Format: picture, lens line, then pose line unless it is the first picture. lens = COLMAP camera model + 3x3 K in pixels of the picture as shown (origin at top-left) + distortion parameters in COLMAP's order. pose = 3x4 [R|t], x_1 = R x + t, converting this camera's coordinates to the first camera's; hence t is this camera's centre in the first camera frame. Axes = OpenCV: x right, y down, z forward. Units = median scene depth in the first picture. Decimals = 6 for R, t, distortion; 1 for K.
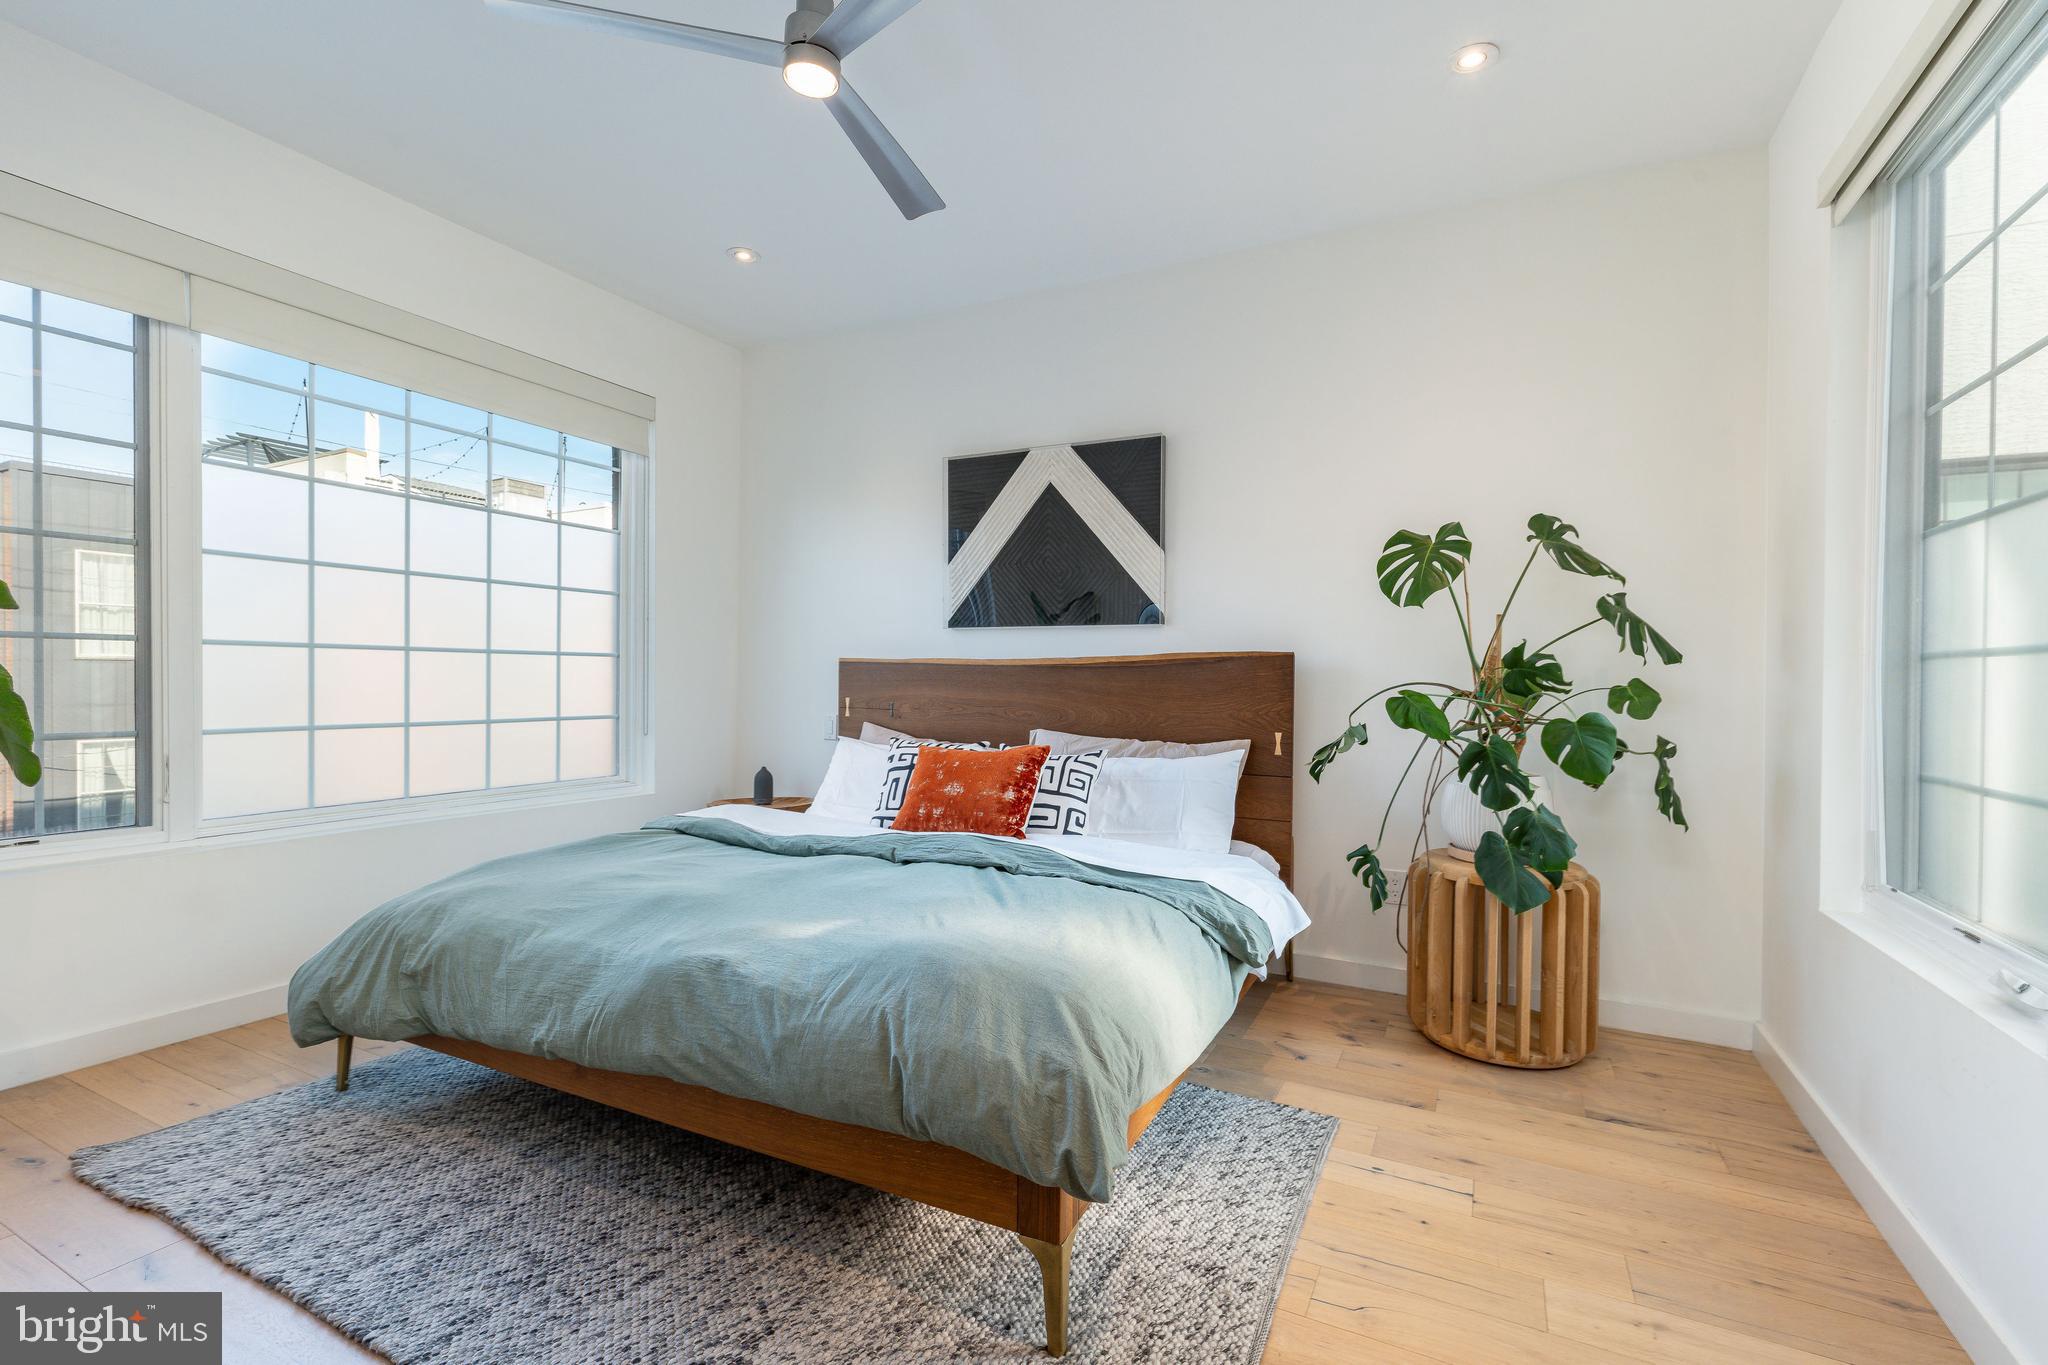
lens RADIAL K [[914.9, 0, 1019.1], [0, 914.9, 685.7], [0, 0, 1]] dist [-0.001933, -0.000241]
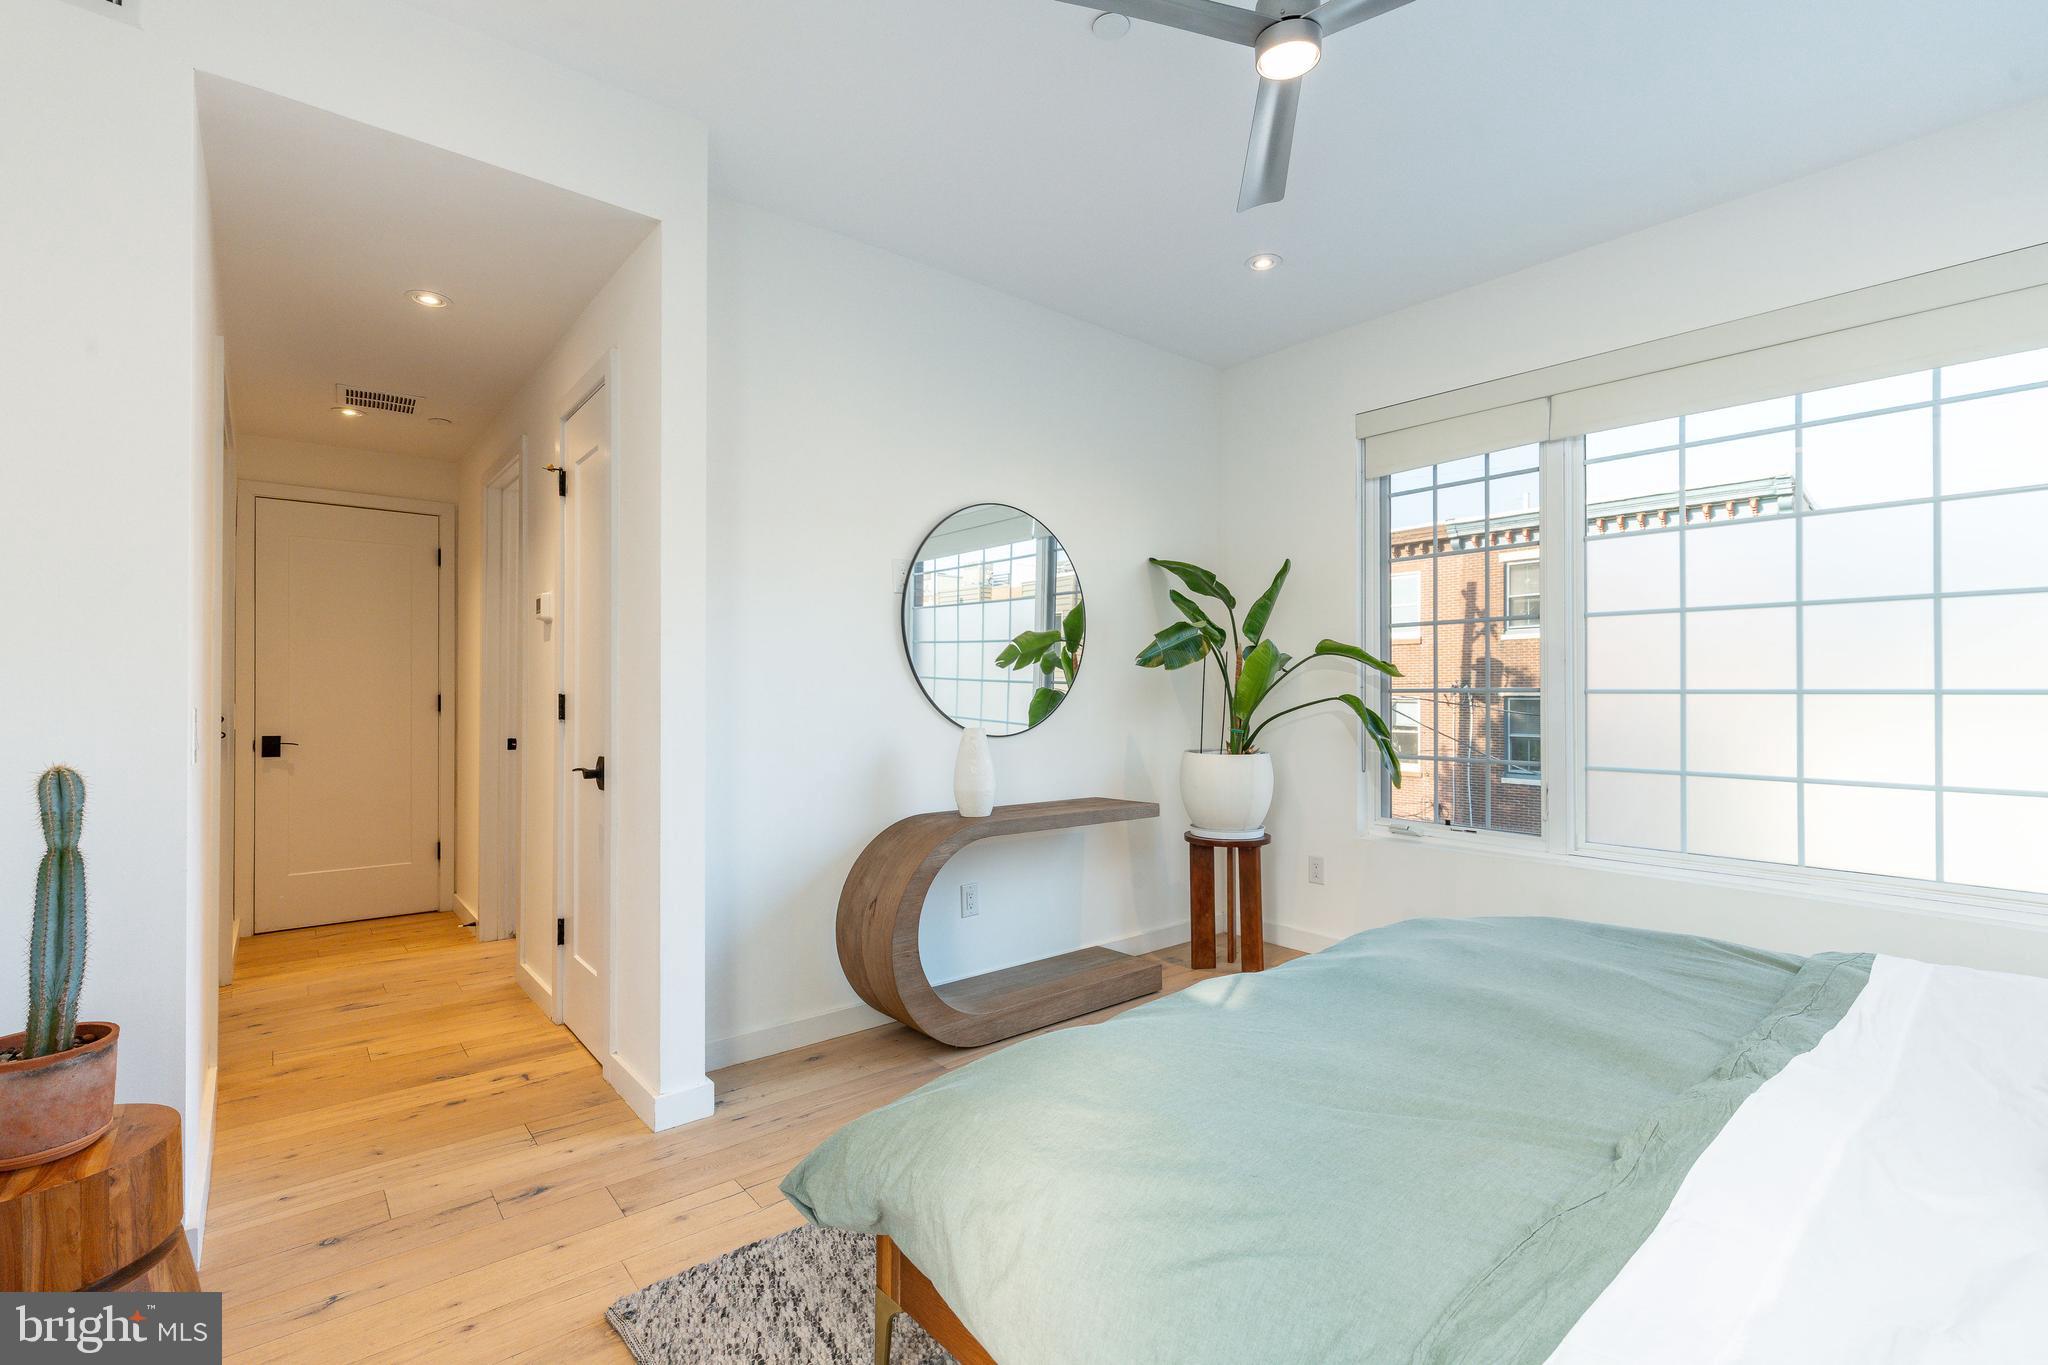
lens RADIAL K [[914.9, 0, 1022.1], [0, 914.9, 687.2], [0, 0, 1]] dist [-0.001933, -0.000241]
pose [[-0.381705, -0.010365, -0.924226, 0.463573], [-0.006081, 0.999944, -0.008702, -0.037414], [0.924264, 0.002299, -0.381747, 0.736866]]
